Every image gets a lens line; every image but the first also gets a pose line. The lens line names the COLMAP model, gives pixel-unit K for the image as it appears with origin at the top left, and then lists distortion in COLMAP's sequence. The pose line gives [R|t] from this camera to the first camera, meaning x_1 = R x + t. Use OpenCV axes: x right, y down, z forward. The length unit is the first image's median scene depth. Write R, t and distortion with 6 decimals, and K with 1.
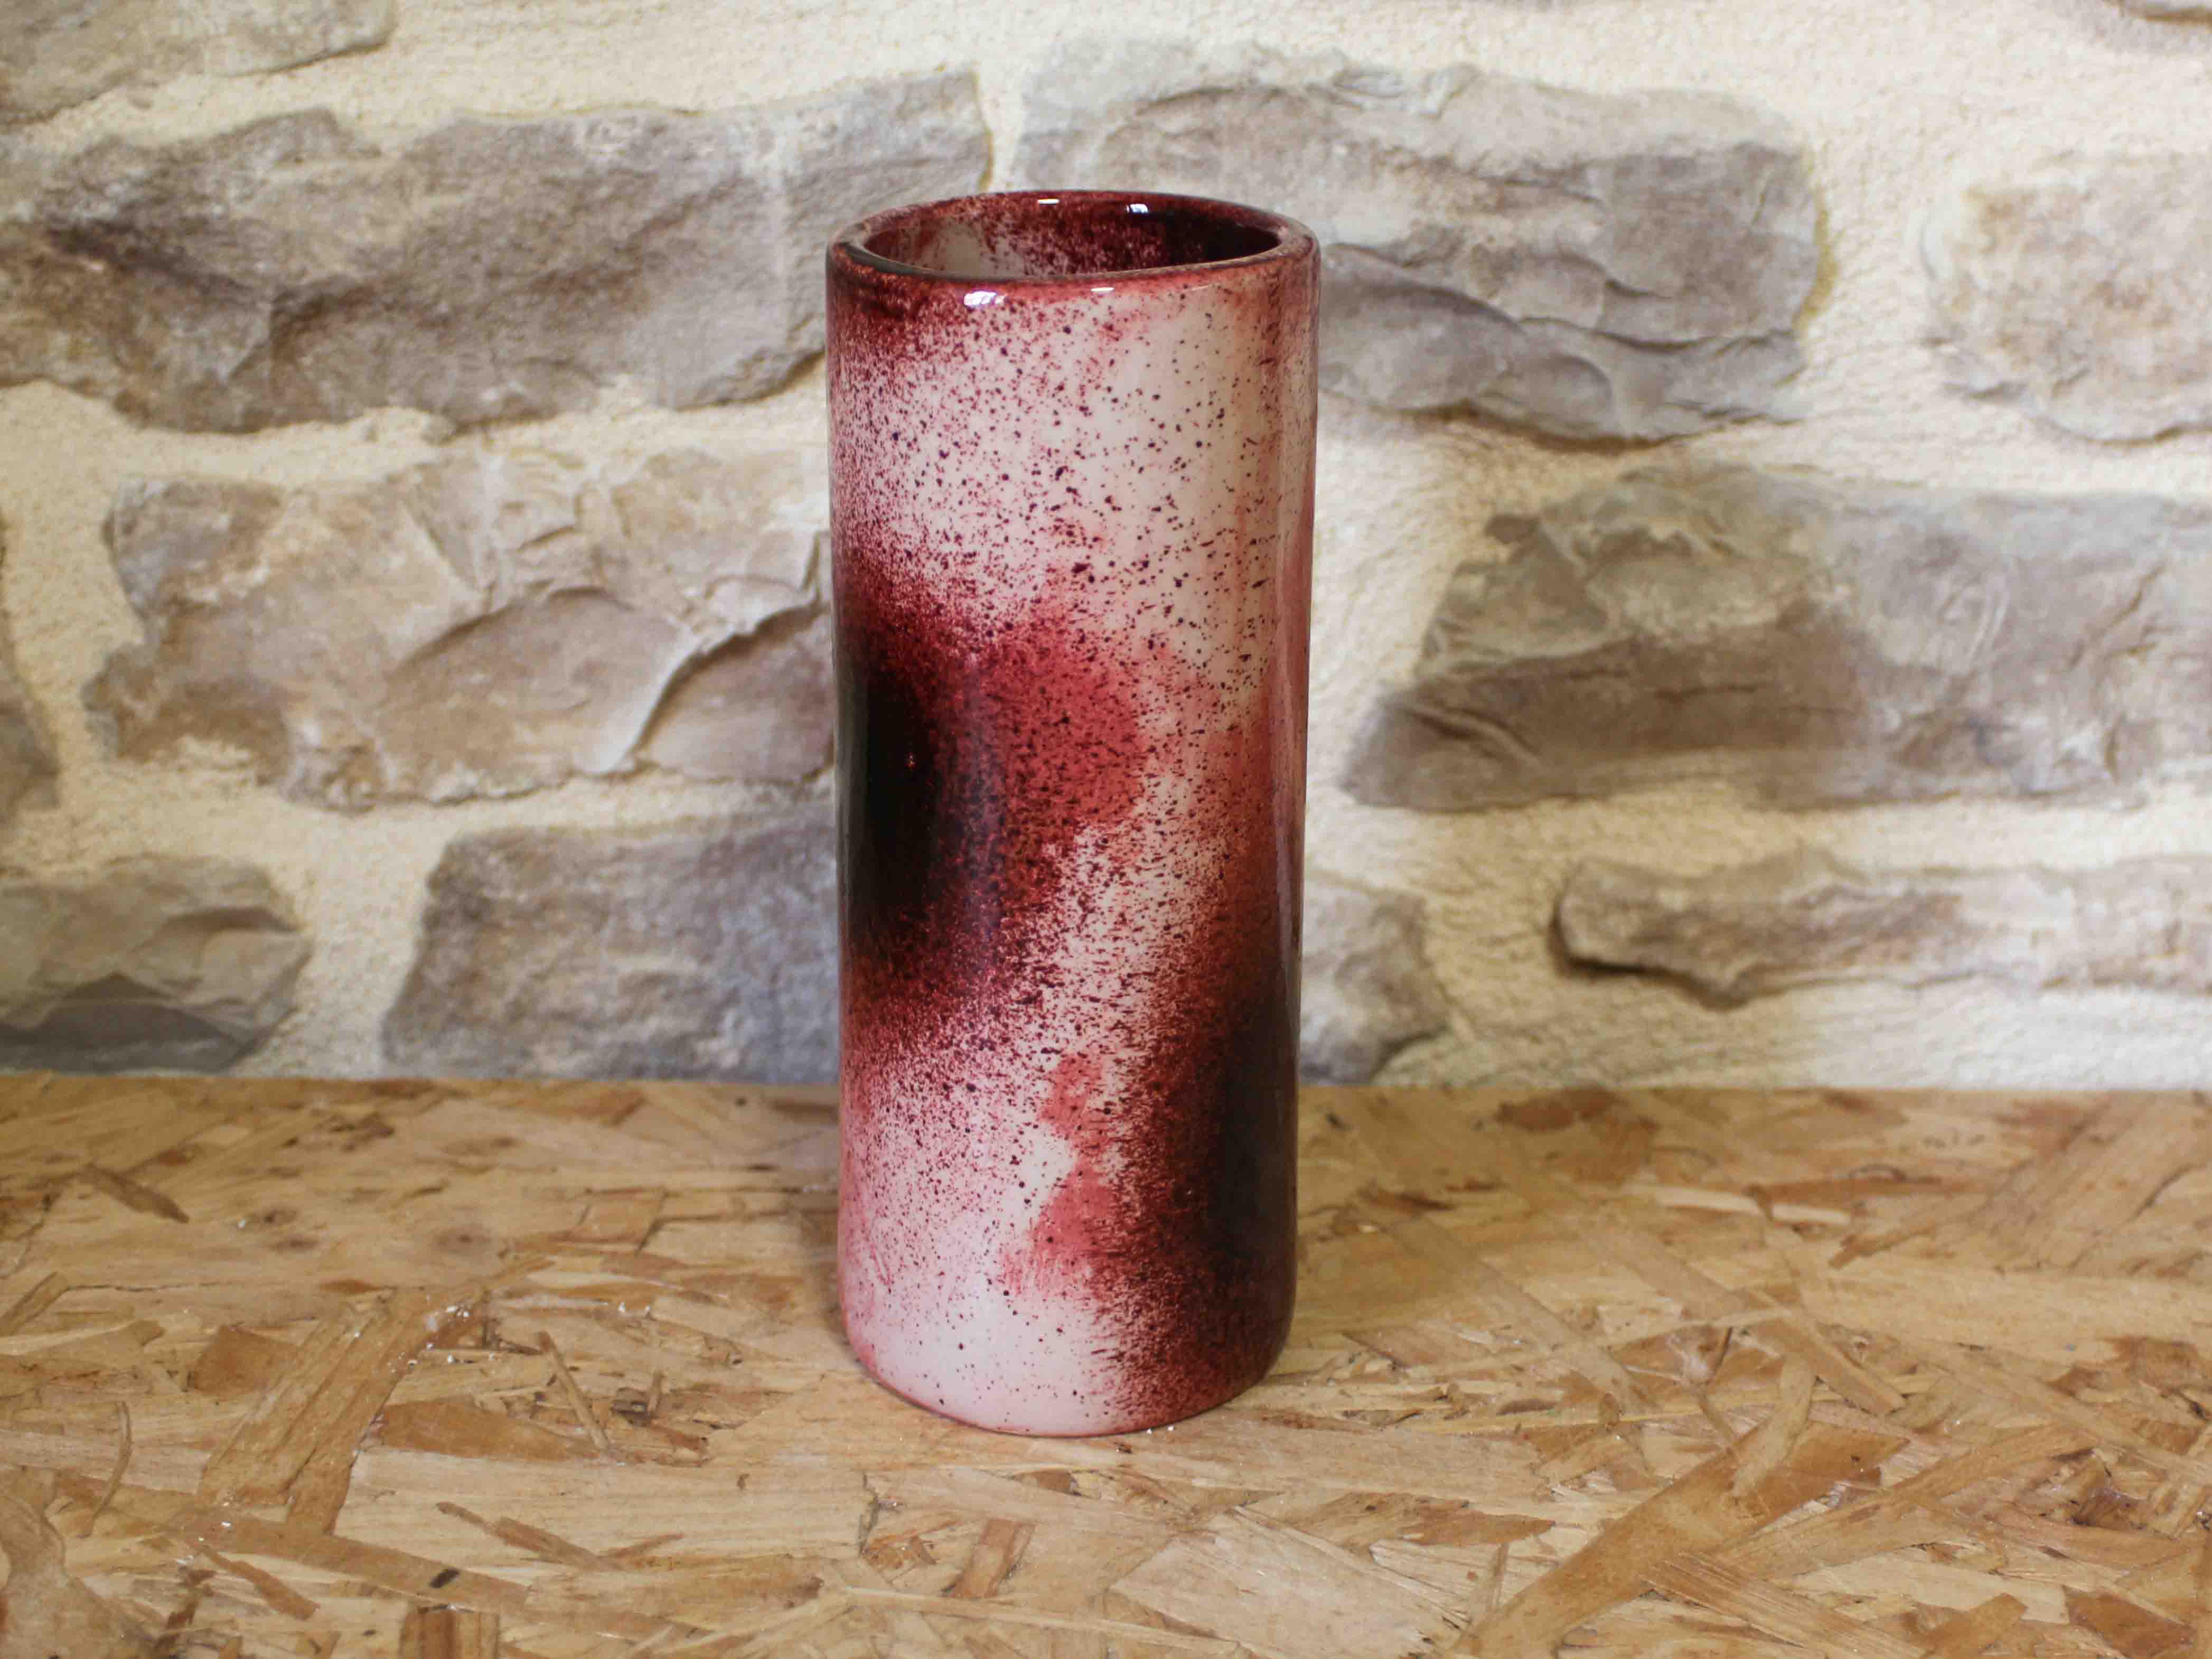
lens RADIAL K [[3456.8, 0, 1100.6], [0, 3456.8, 833.0], [0, 0, 1]] dist [-0.071293, 0.000000]
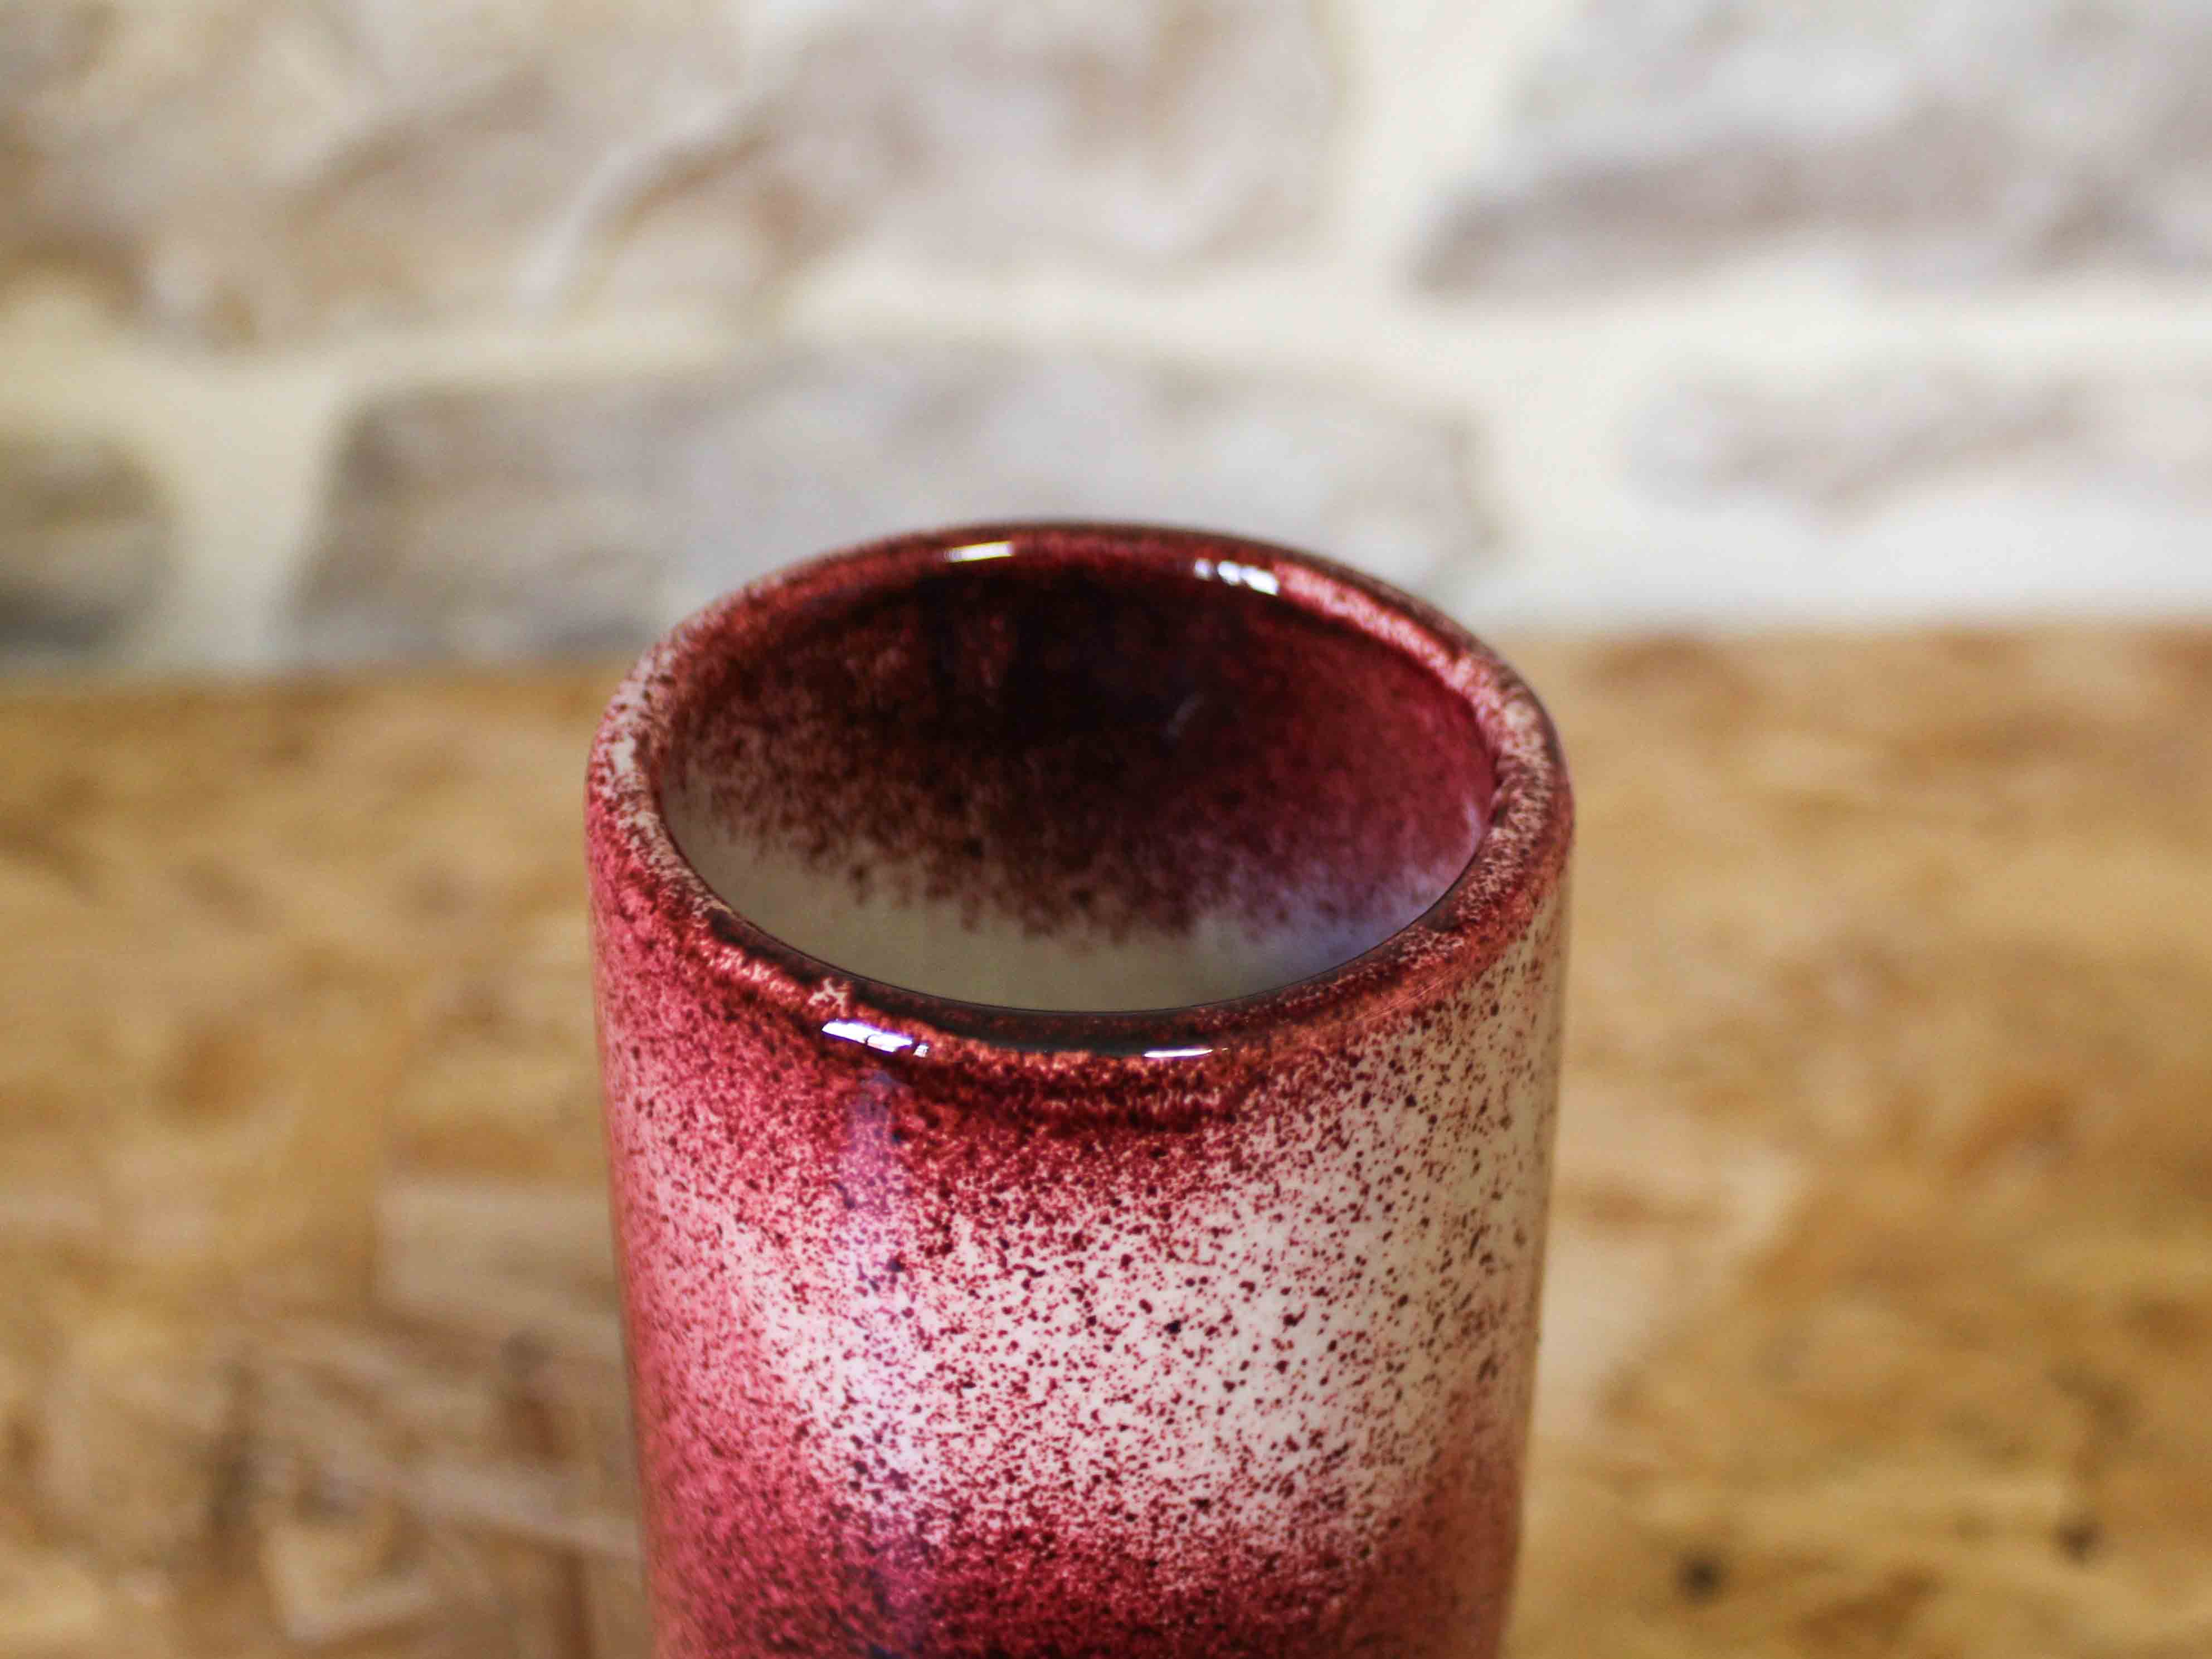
lens RADIAL K [[3924.1, 0, 1107.0], [0, 3924.1, 831.5], [0, 0, 1]] dist [-0.033494, 0.000000]
pose [[0.609851, -0.436491, 0.661481, -0.395631], [0.275127, 0.899354, 0.339804, -0.363630], [-0.743227, -0.025238, 0.668563, 0.628685]]
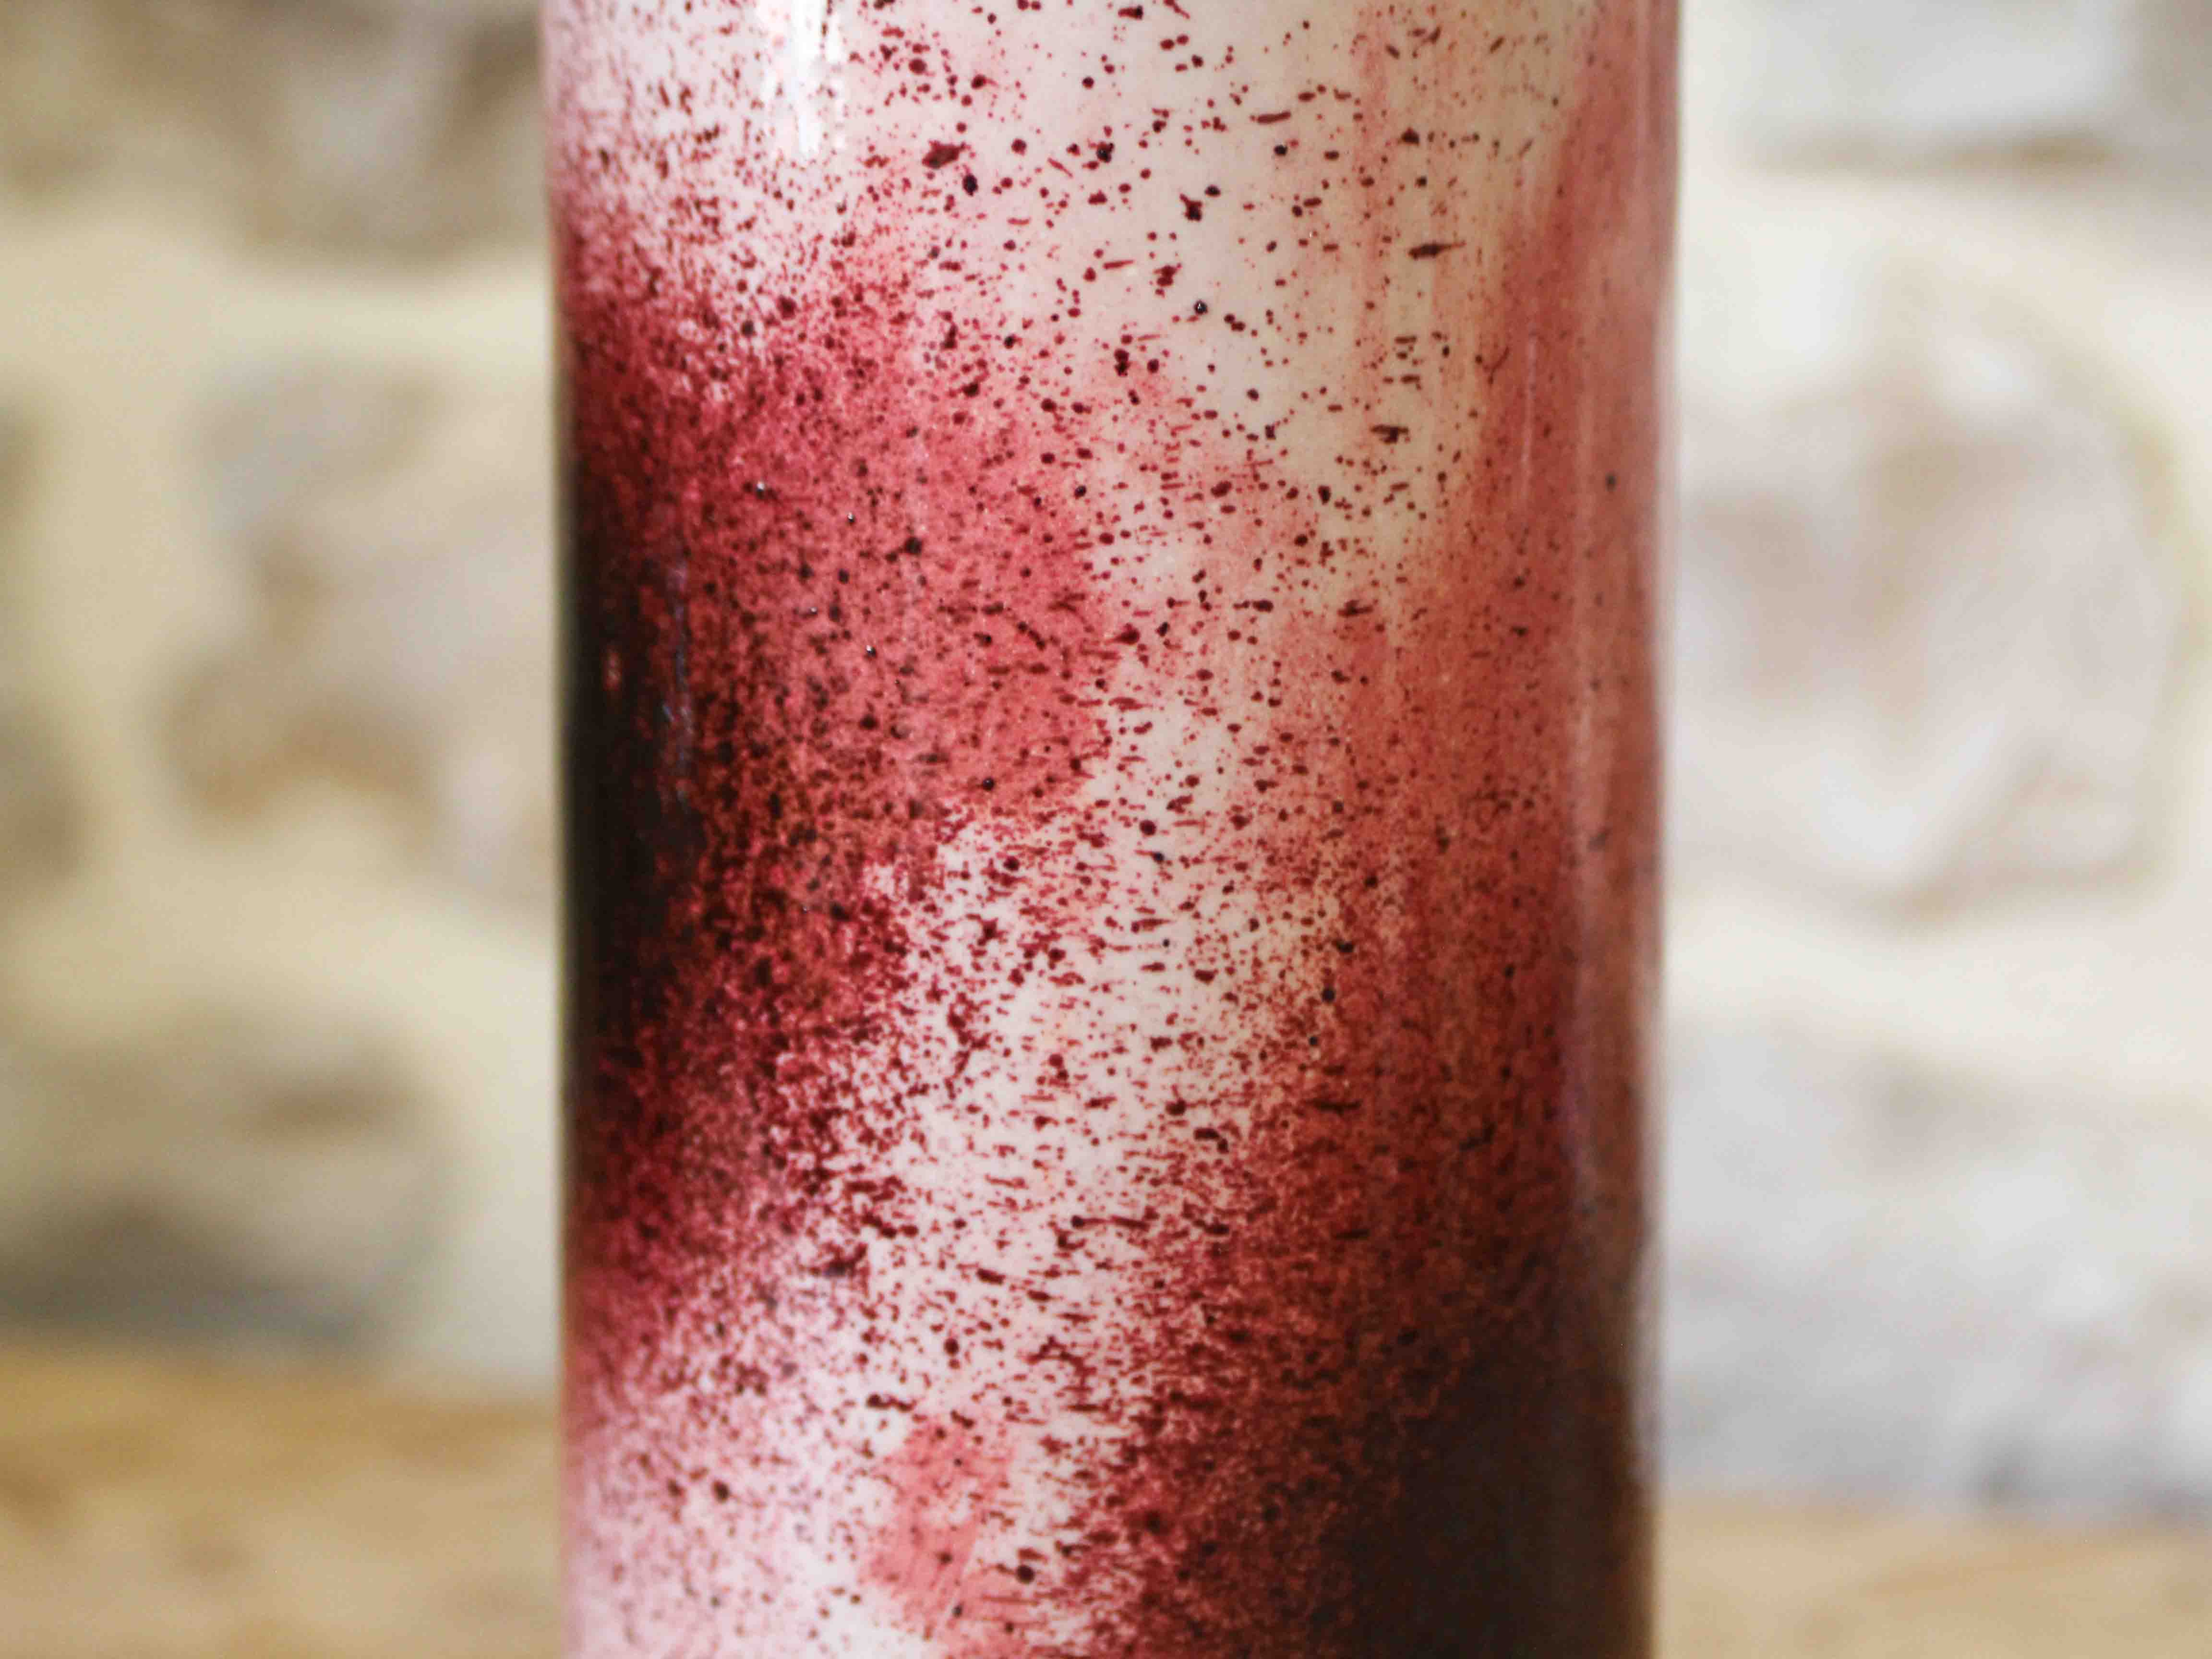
lens RADIAL K [[4929.0, 0, 1113.2], [0, 4929.0, 822.4], [0, 0, 1]] dist [0.032392, 0.000000]
pose [[0.954800, 0.038369, -0.294762, 0.183674], [-0.095090, 0.978951, -0.180589, 0.101253], [0.281628, 0.200455, 0.938351, 0.465484]]
